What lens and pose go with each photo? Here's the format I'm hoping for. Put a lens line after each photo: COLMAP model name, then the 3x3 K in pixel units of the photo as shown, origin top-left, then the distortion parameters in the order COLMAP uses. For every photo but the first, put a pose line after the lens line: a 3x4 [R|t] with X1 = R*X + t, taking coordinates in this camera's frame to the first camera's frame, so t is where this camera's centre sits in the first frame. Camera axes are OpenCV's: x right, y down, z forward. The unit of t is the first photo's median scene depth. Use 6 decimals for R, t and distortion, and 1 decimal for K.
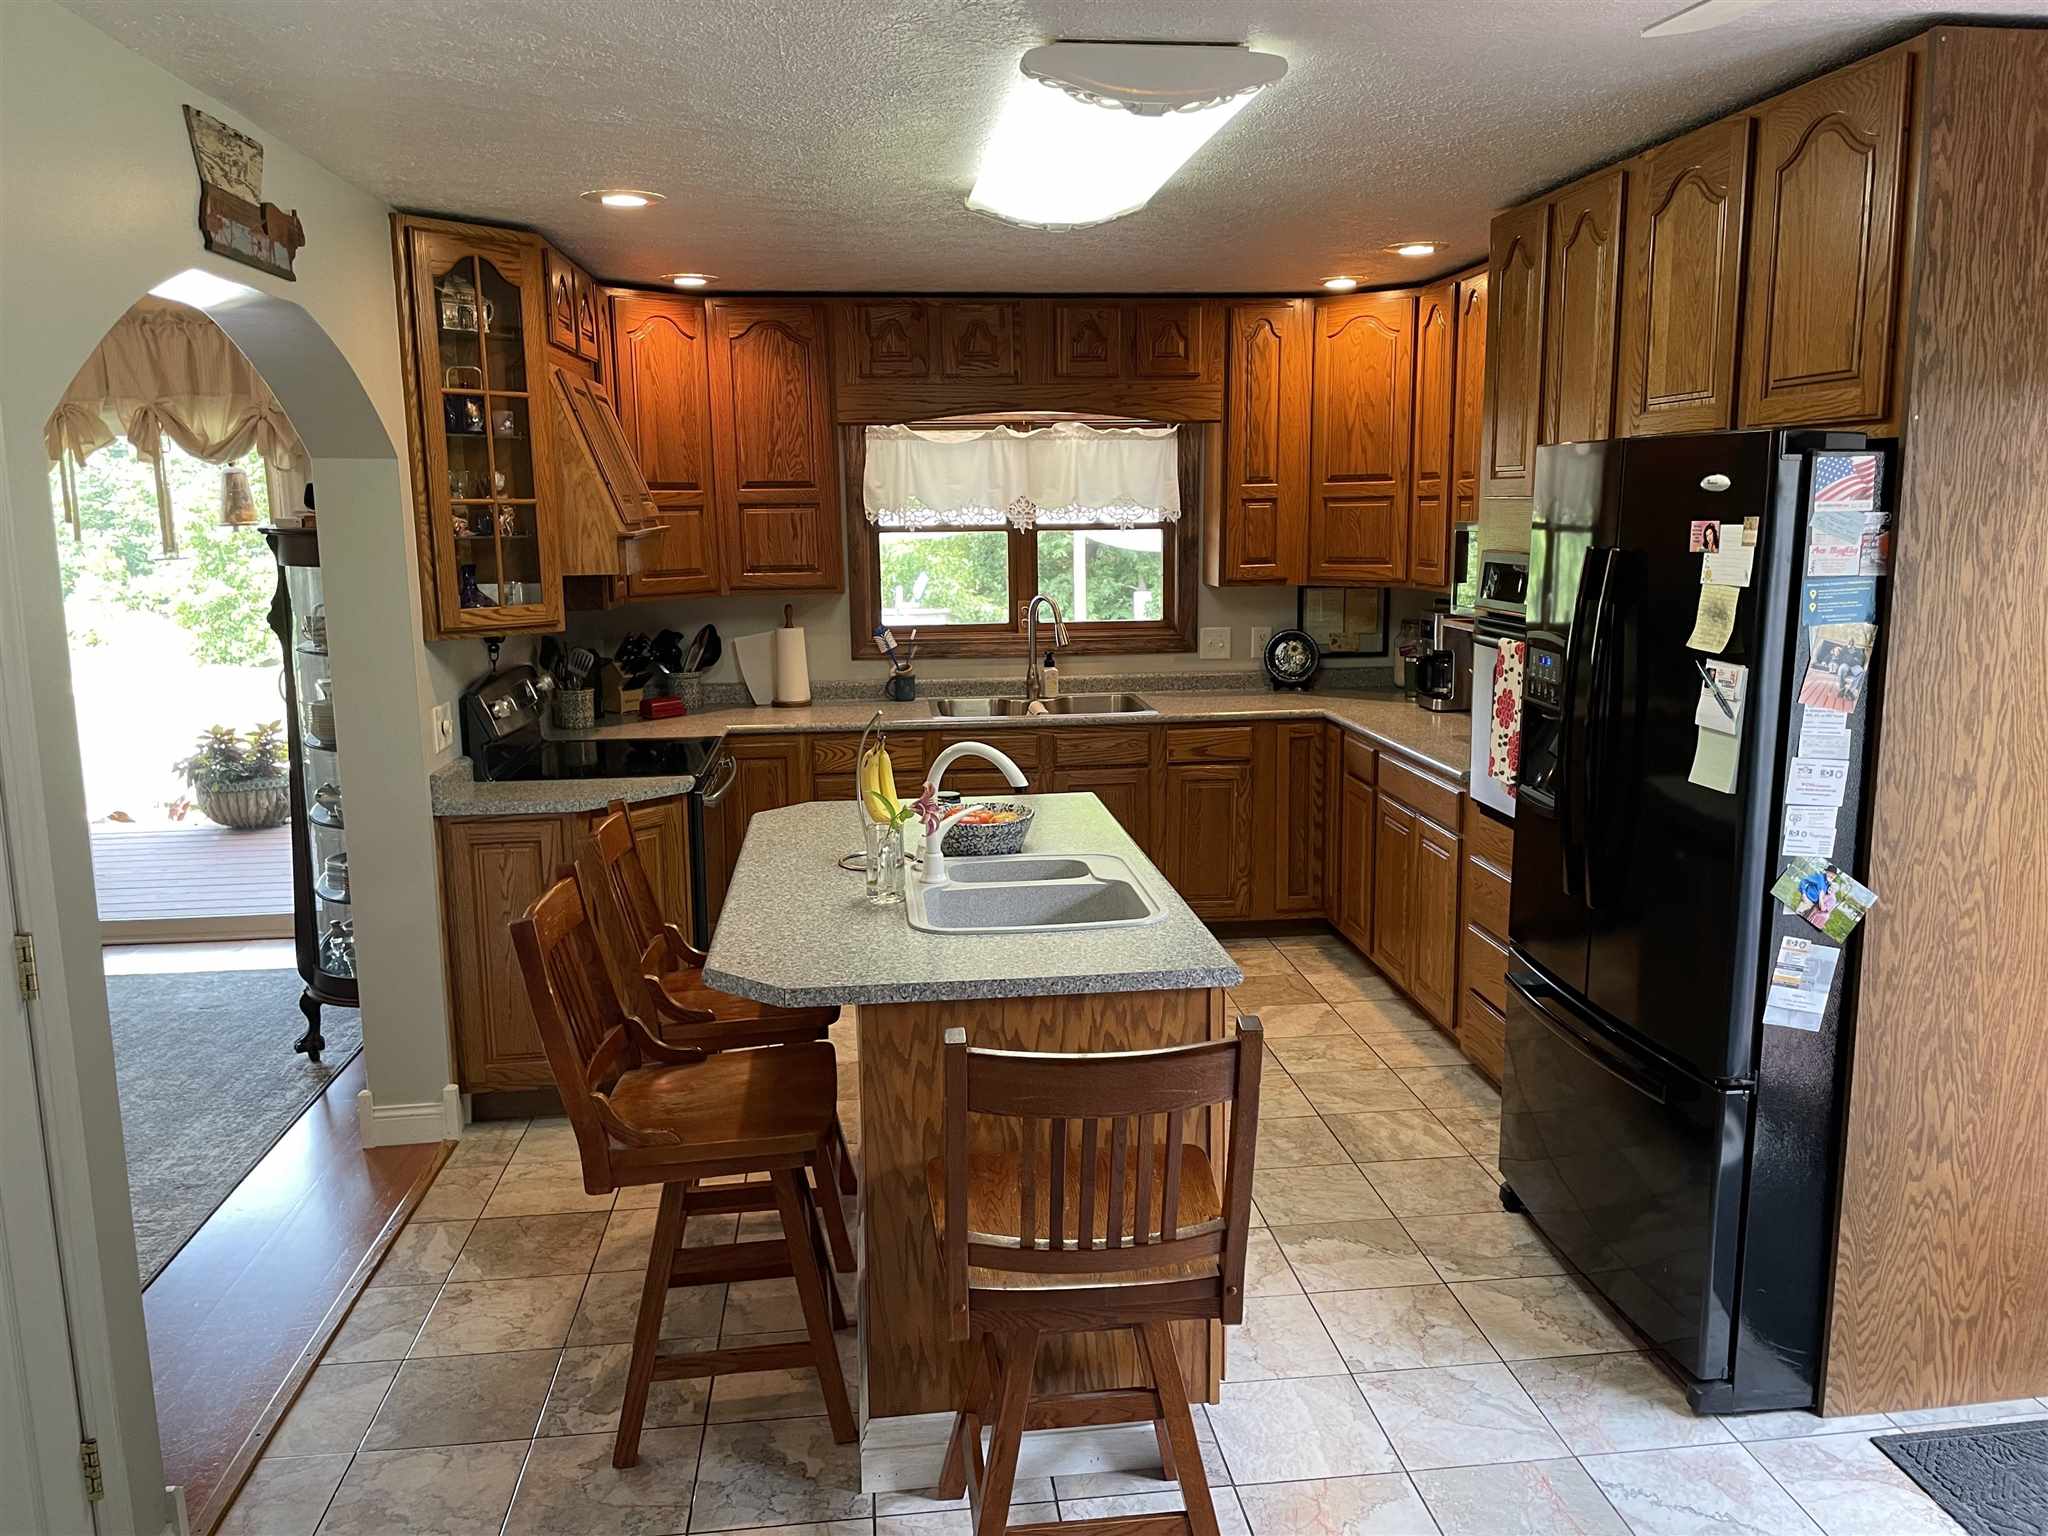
lens RADIAL K [[1552.4, 0, 1031.0], [0, 1552.4, 770.2], [0, 0, 1]] dist [0.087484, -0.124121]
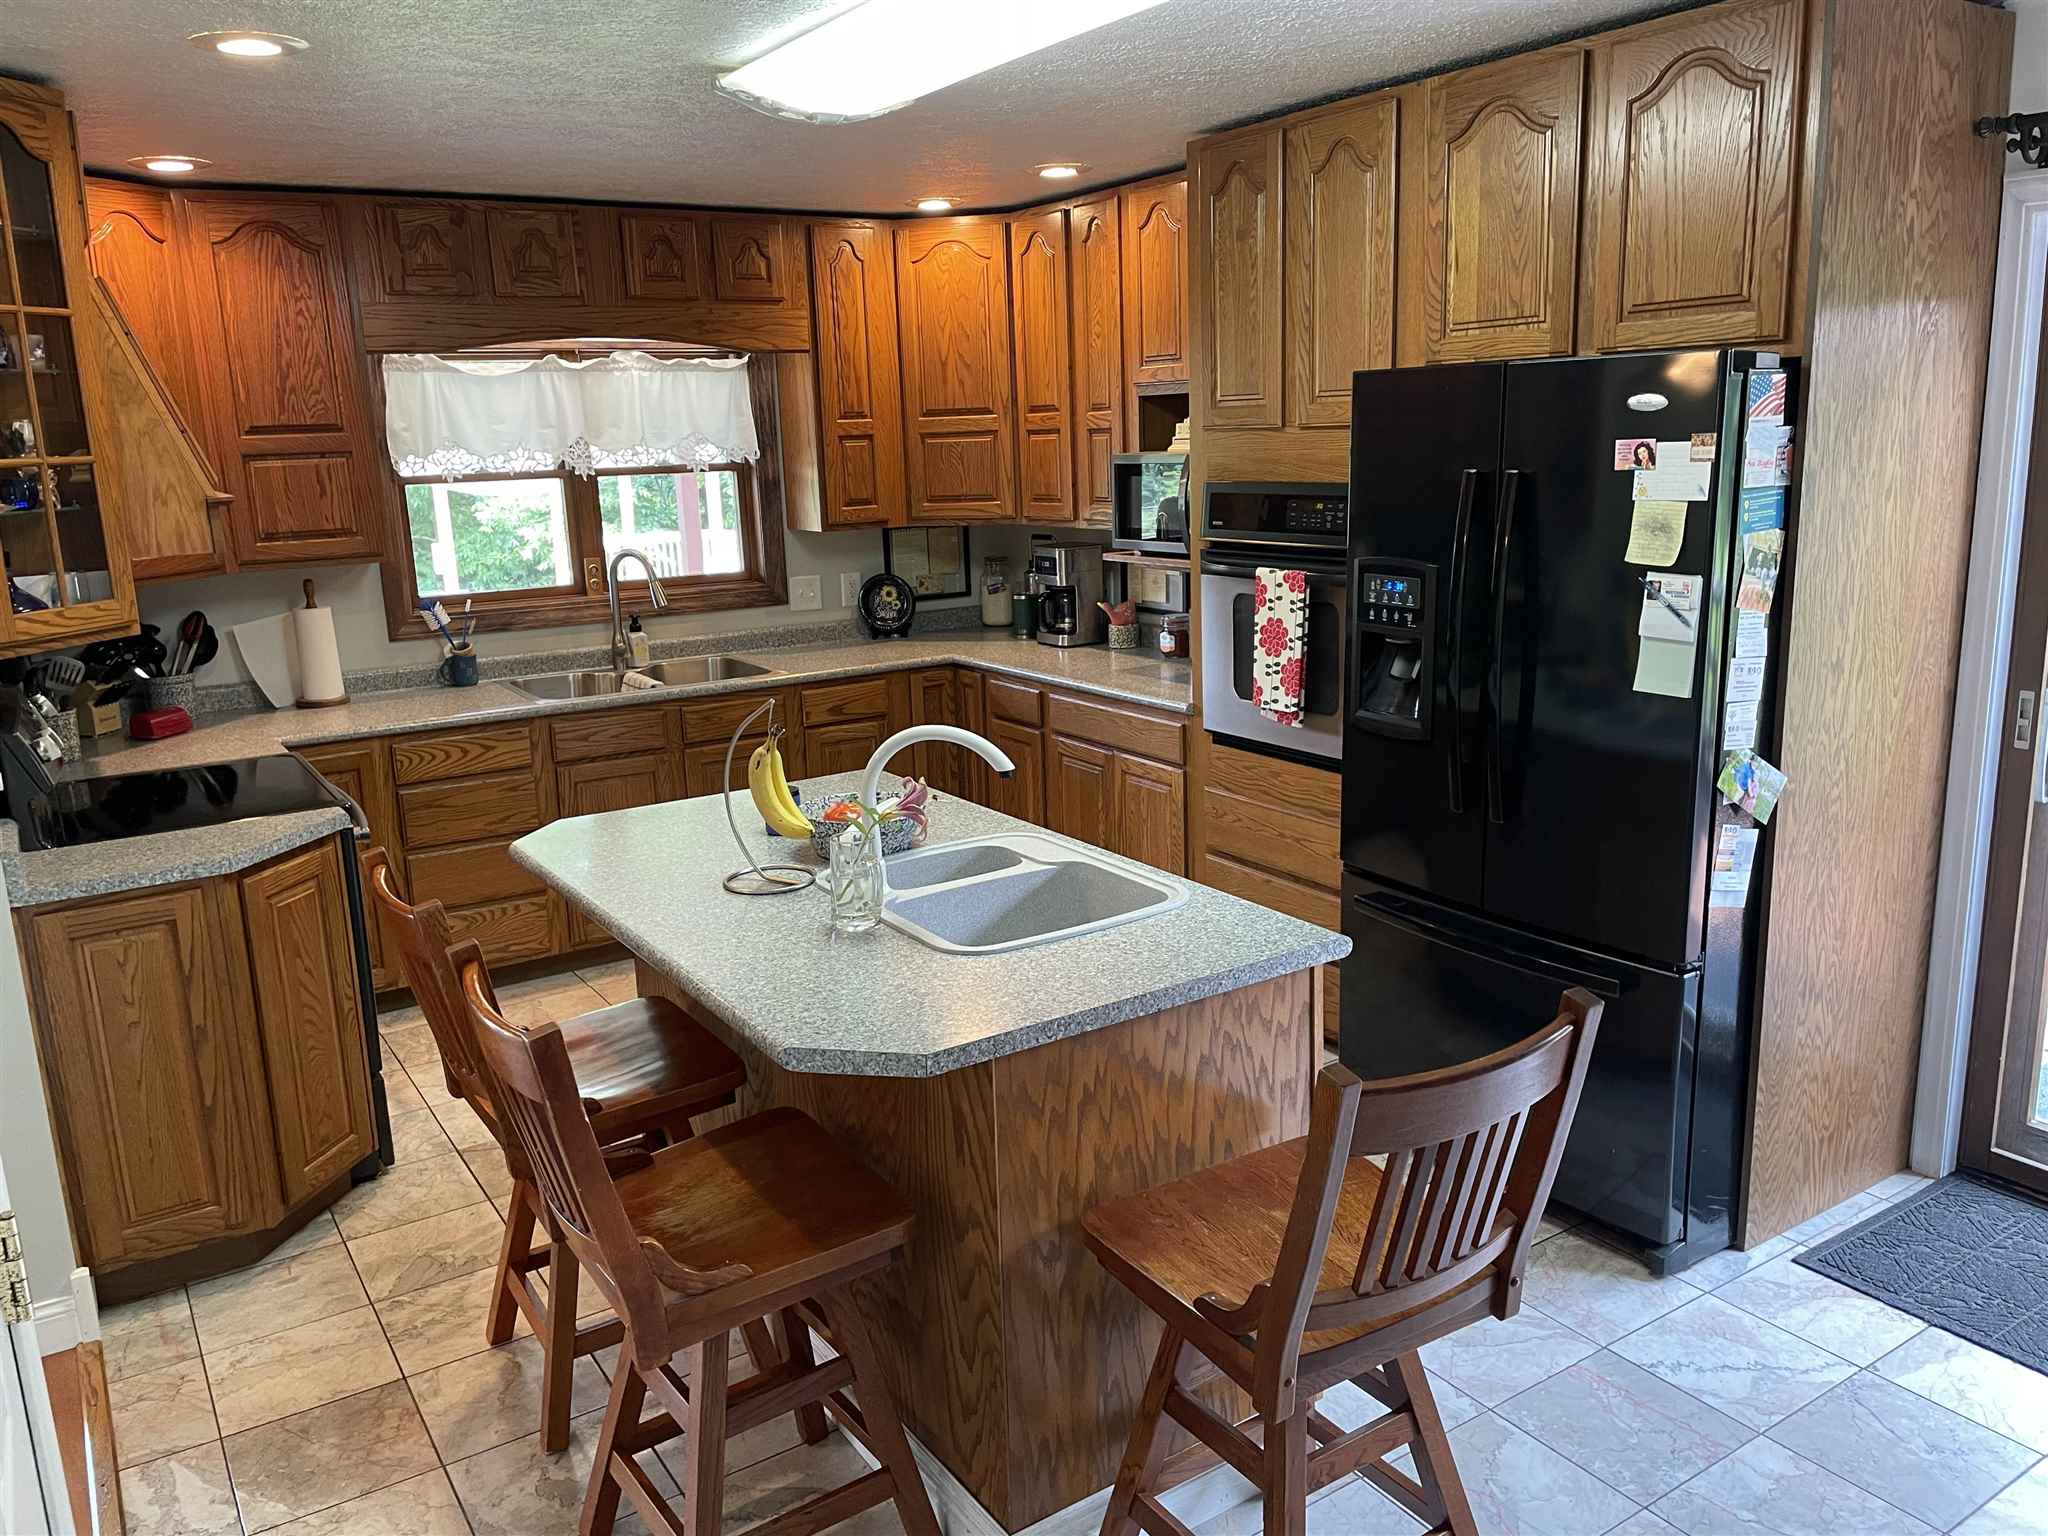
lens RADIAL K [[1552.4, 0, 1031.0], [0, 1552.4, 770.2], [0, 0, 1]] dist [0.087484, -0.124121]
pose [[0.894344, -0.116949, 0.431825, -0.226746], [0.100746, 0.993083, 0.060299, -0.024818], [-0.435890, -0.010424, 0.899940, 0.132435]]
